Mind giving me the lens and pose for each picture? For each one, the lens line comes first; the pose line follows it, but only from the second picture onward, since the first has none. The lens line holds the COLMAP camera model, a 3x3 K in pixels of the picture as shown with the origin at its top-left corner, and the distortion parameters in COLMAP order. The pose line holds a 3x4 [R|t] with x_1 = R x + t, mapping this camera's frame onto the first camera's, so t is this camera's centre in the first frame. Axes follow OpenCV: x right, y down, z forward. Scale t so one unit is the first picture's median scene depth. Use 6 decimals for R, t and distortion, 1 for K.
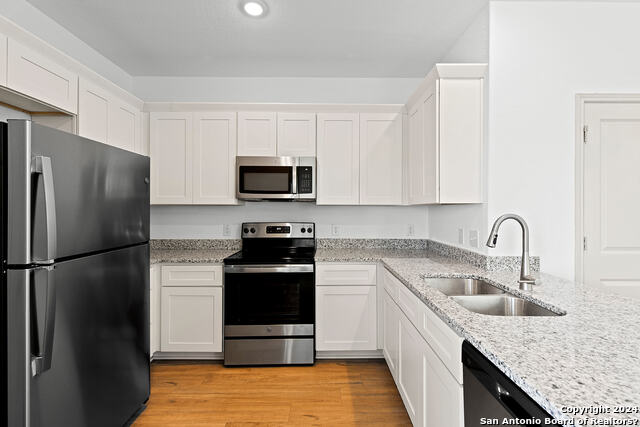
lens RADIAL K [[287.3, 0, 323.9], [0, 287.3, 212.8], [0, 0, 1]] dist [0.010970, -0.000196]
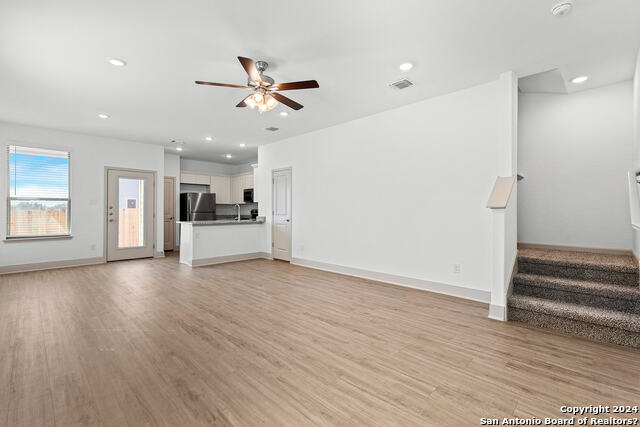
lens RADIAL K [[287.3, 0, 322.5], [0, 287.3, 211.5], [0, 0, 1]] dist [0.010970, -0.000196]
pose [[0.704516, 0.000505, -0.709688, 3.727365], [-0.006295, 0.999965, -0.005538, 0.102081], [0.709660, 0.008369, 0.704495, -0.976958]]
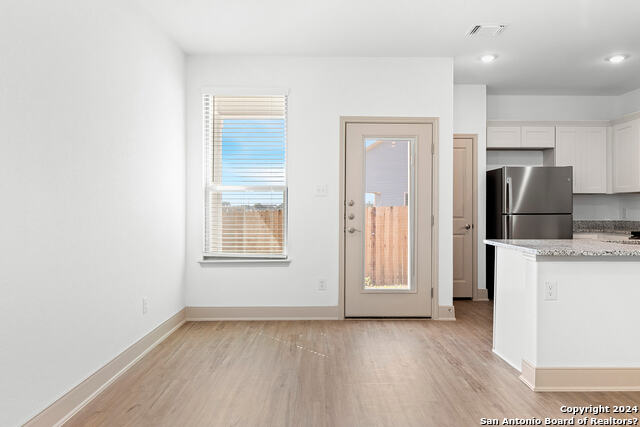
lens RADIAL K [[451.1, 0, 322.5], [0, 451.1, 207.9], [0, 0, 1]] dist [-0.001538, -0.002223]
pose [[-0.003236, -0.006130, -0.999976, 2.138728], [-0.011046, 0.999920, -0.006094, 0.094351], [0.999934, 0.011026, -0.003304, -0.522329]]
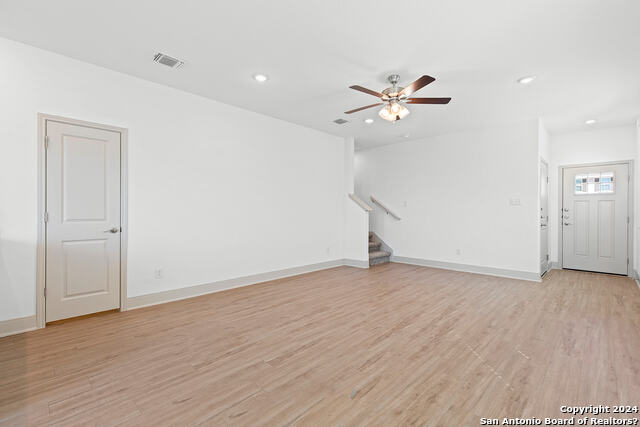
lens RADIAL K [[287.3, 0, 322.6], [0, 287.3, 211.6], [0, 0, 1]] dist [0.010970, -0.000196]
pose [[0.703220, 0.001626, 0.710970, 0.841210], [0.003911, 0.999973, -0.006155, 0.091890], [-0.710961, 0.007109, 0.703195, -1.015167]]
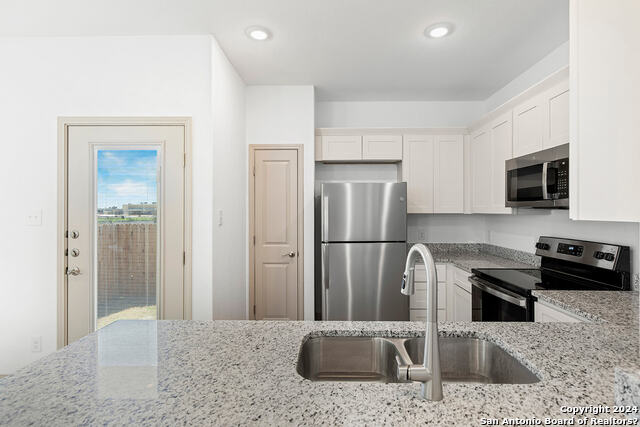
lens RADIAL K [[324.3, 0, 325.3], [0, 324.3, 211.4], [0, 0, 1]] dist [-0.003399, 0.000158]
pose [[-0.034093, -0.004519, -0.999408, 0.983907], [-0.008274, 0.999957, -0.004239, -0.039448], [0.999384, 0.008124, -0.034129, 0.642422]]
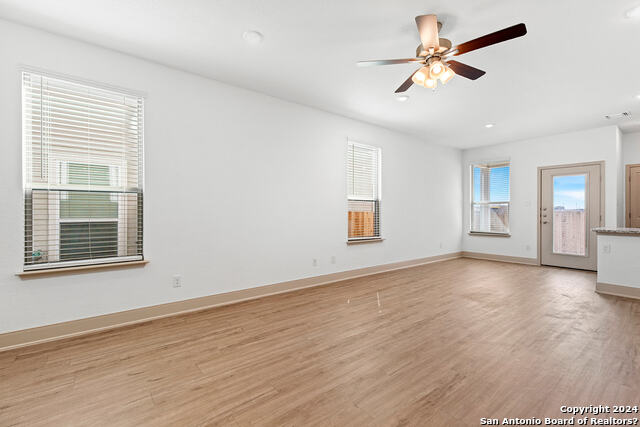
lens RADIAL K [[287.3, 0, 326.6], [0, 287.3, 211.8], [0, 0, 1]] dist [0.010970, -0.000196]
pose [[-0.782706, -0.002953, -0.622385, 3.519381], [-0.008455, 0.999947, 0.005888, 0.085071], [0.622335, 0.009871, -0.782689, 0.594166]]
